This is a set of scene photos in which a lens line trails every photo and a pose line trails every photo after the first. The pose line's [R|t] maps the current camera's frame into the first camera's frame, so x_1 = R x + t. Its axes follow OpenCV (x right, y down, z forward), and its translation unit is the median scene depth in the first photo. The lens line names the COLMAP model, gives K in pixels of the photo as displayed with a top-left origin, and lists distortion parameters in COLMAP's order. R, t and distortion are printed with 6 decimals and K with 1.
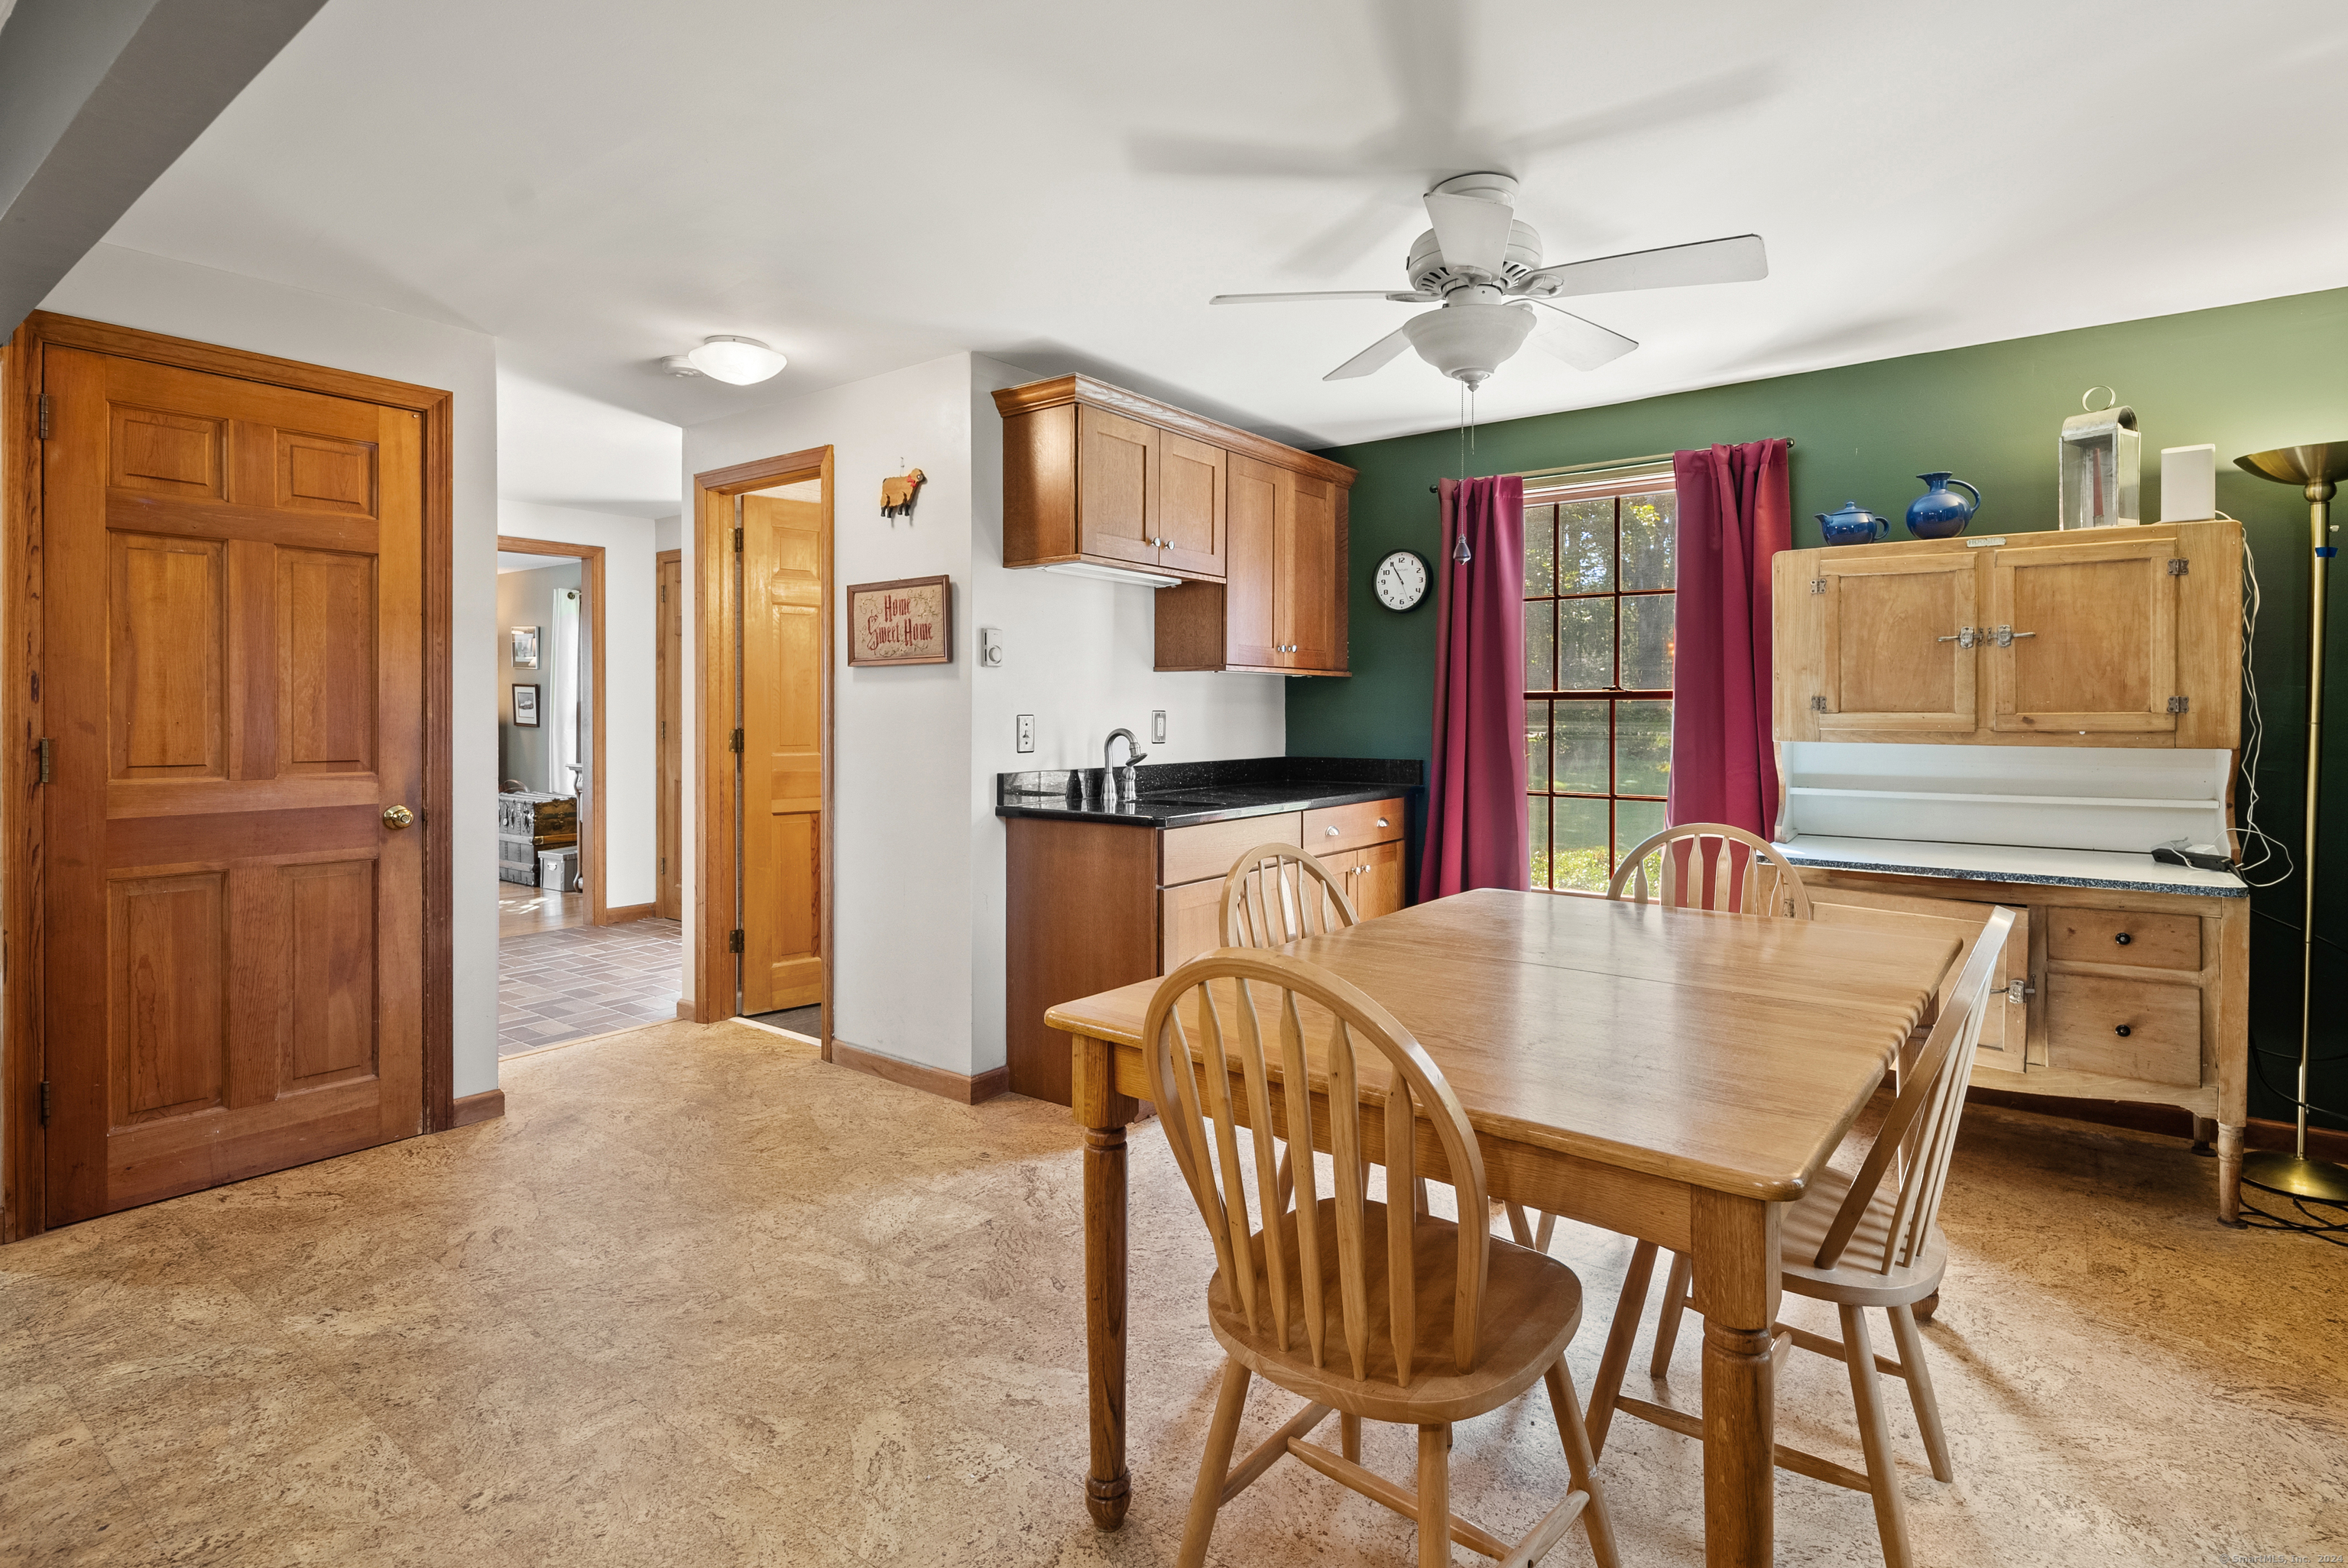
lens RADIAL K [[1140.7, 0, 1192.5], [0, 1140.7, 734.9], [0, 0, 1]] dist [0.000551, -0.000659]
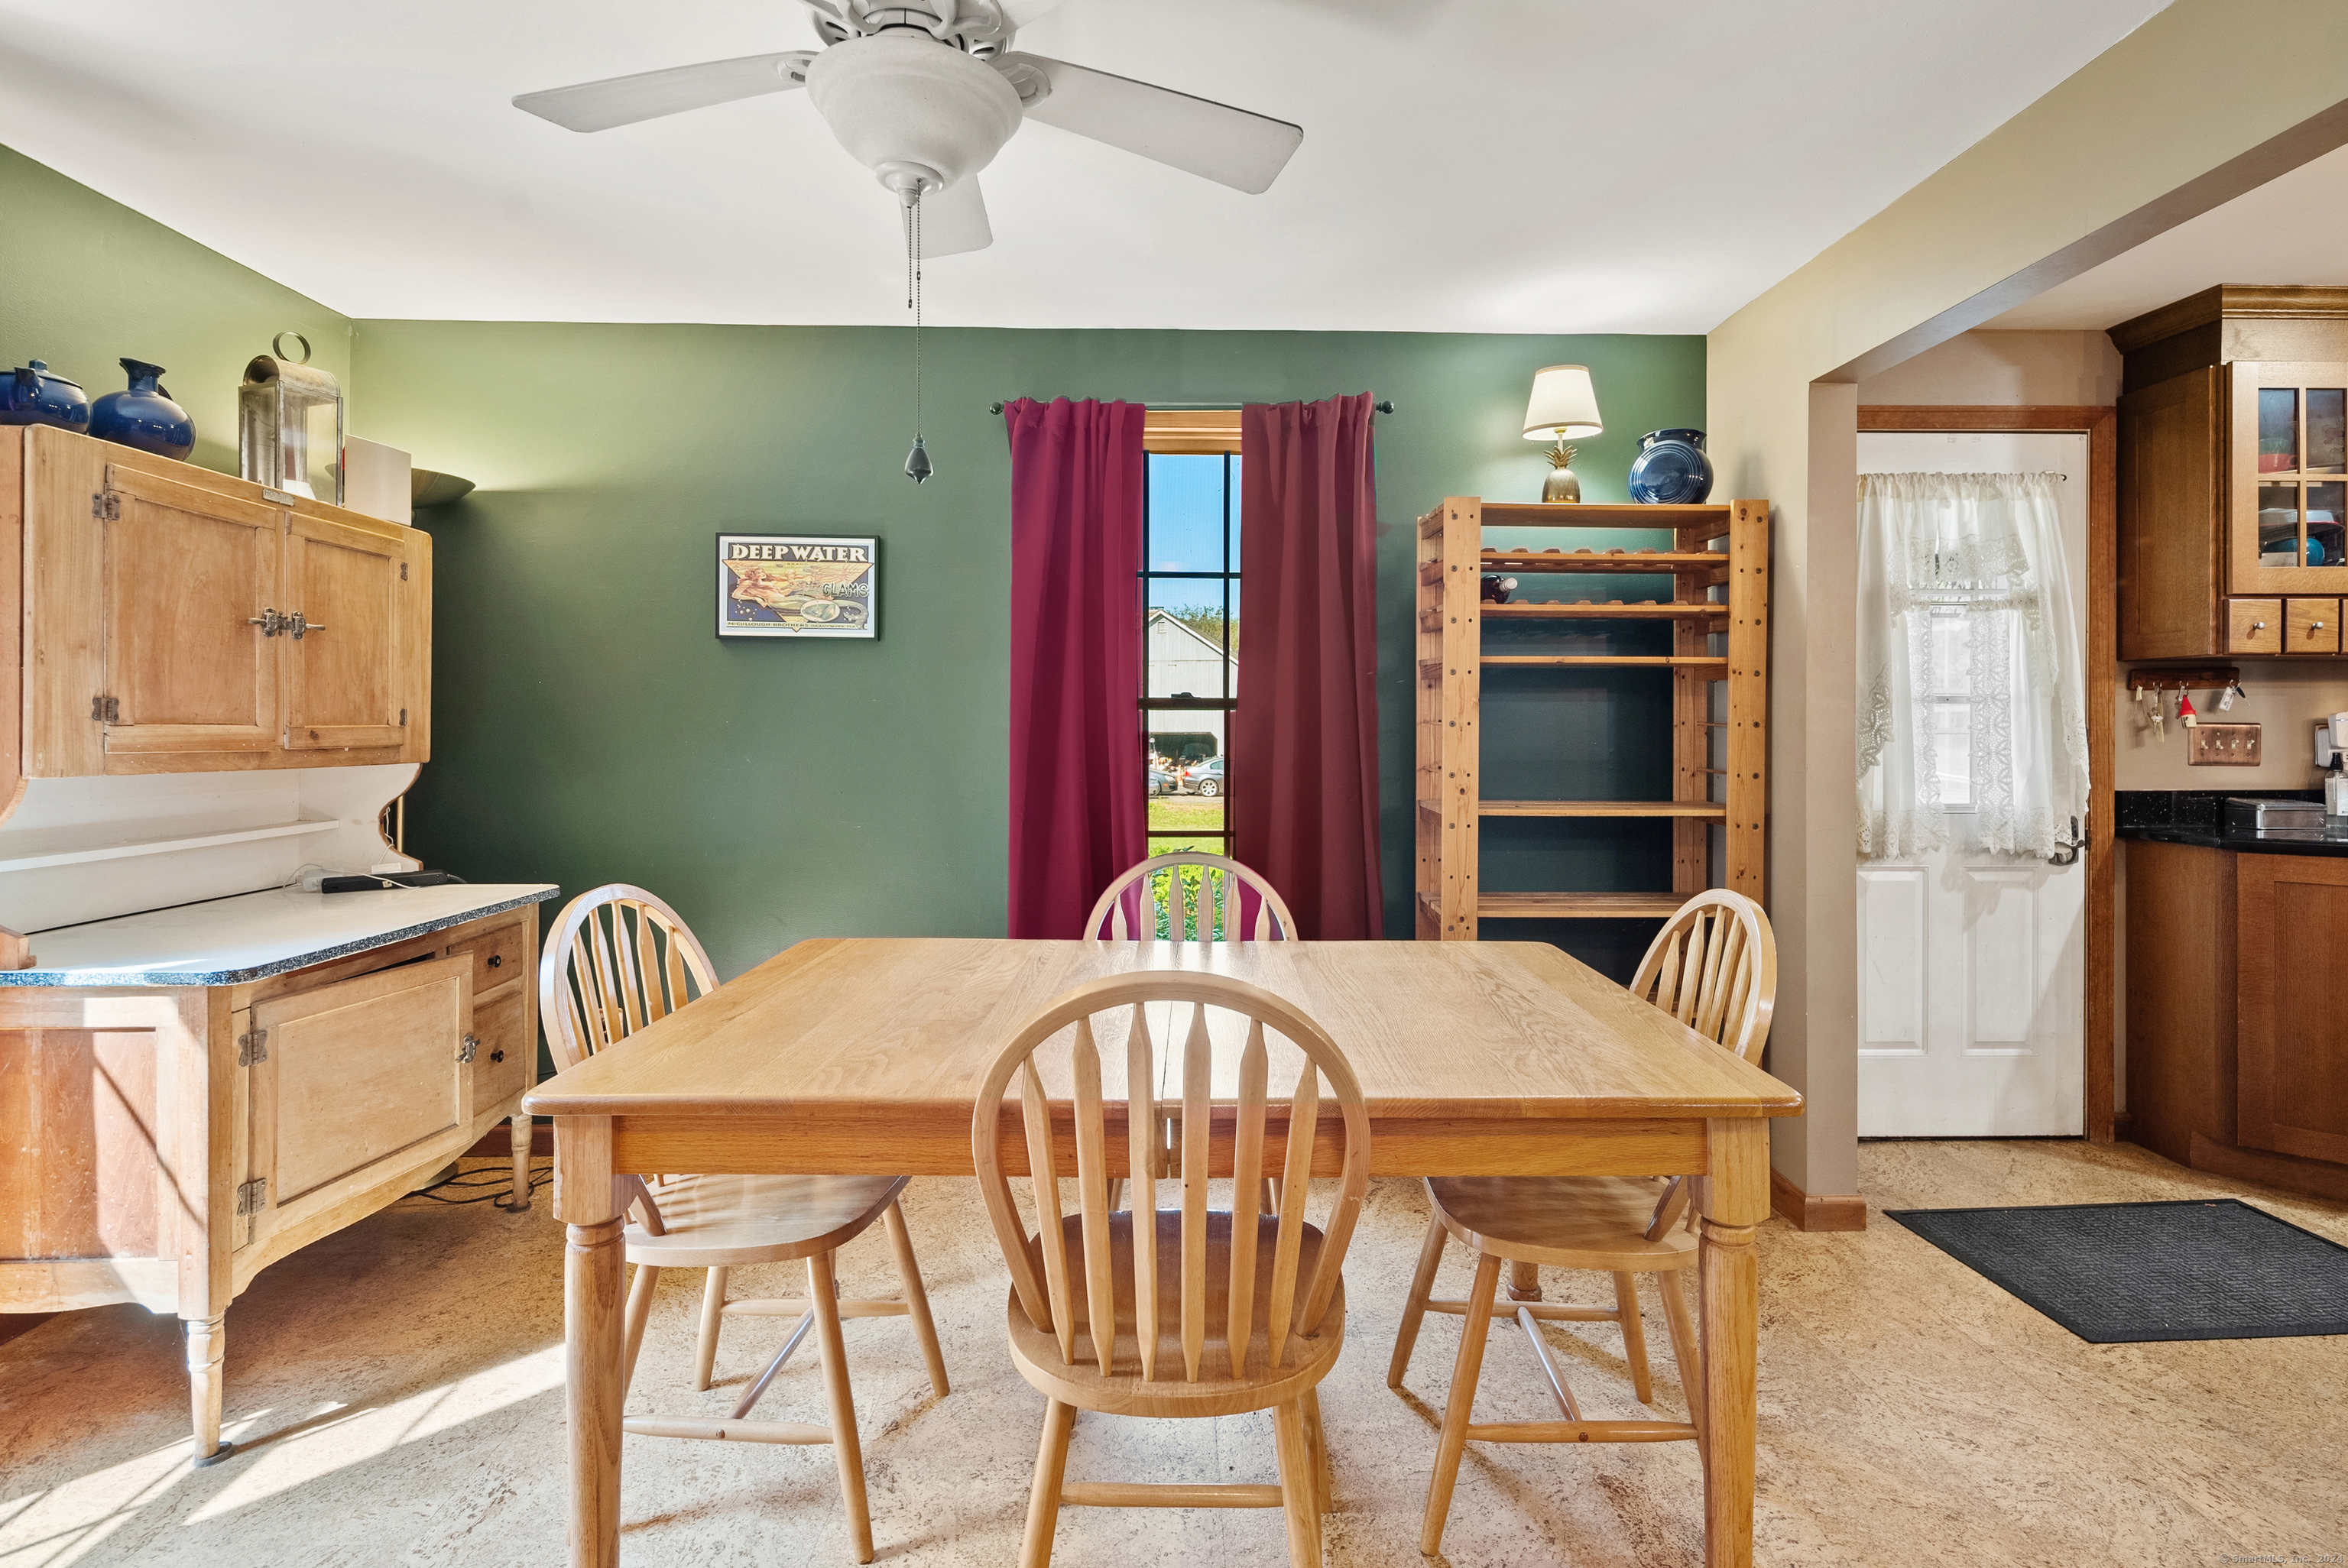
lens RADIAL K [[1147.5, 0, 1191.5], [0, 1147.5, 730.6], [0, 0, 1]] dist [0.008676, -0.006681]
pose [[-0.618565, -0.002078, 0.785731, -0.244080], [0.015635, 0.999766, 0.014953, -0.016320], [-0.785578, 0.021534, -0.618388, 0.904378]]
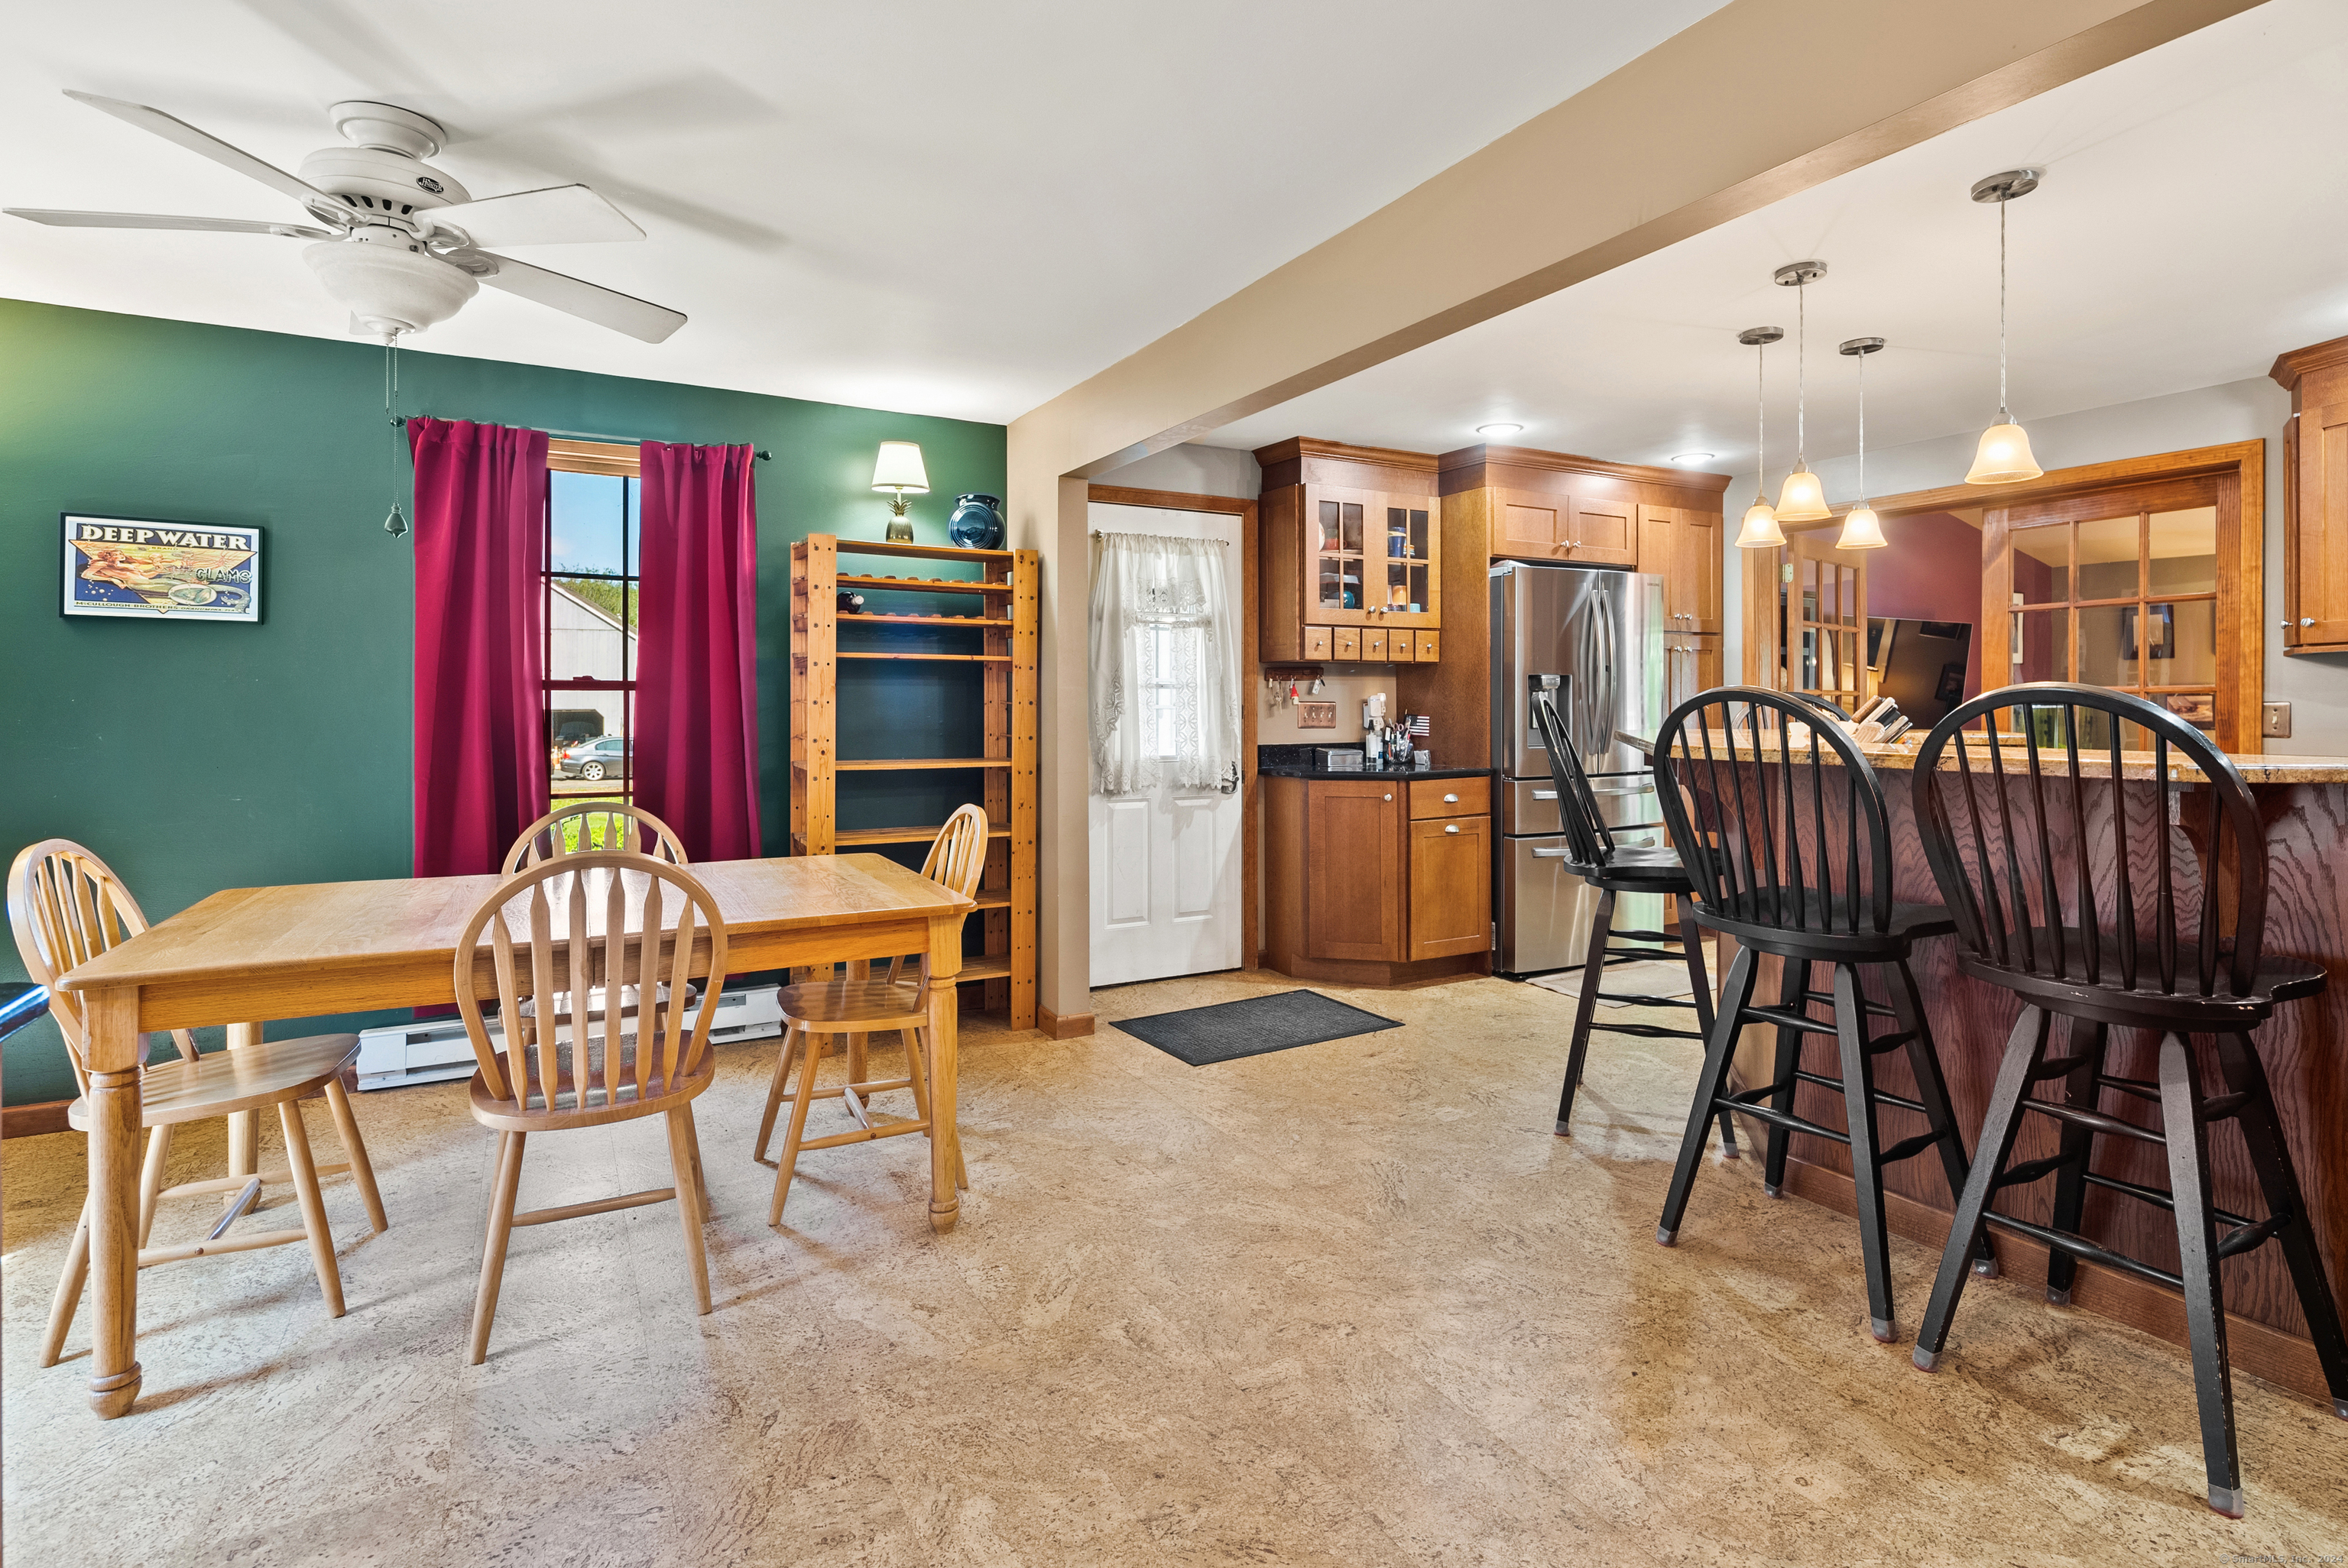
lens RADIAL K [[1169.5, 0, 1206.4], [0, 1169.5, 704.0], [0, 0, 1]] dist [-0.000354, -0.000879]
pose [[-0.919041, 0.000769, 0.394162, -0.505540], [0.008731, 0.999792, 0.018407, -0.022015], [-0.394066, 0.020358, -0.918857, 1.136274]]
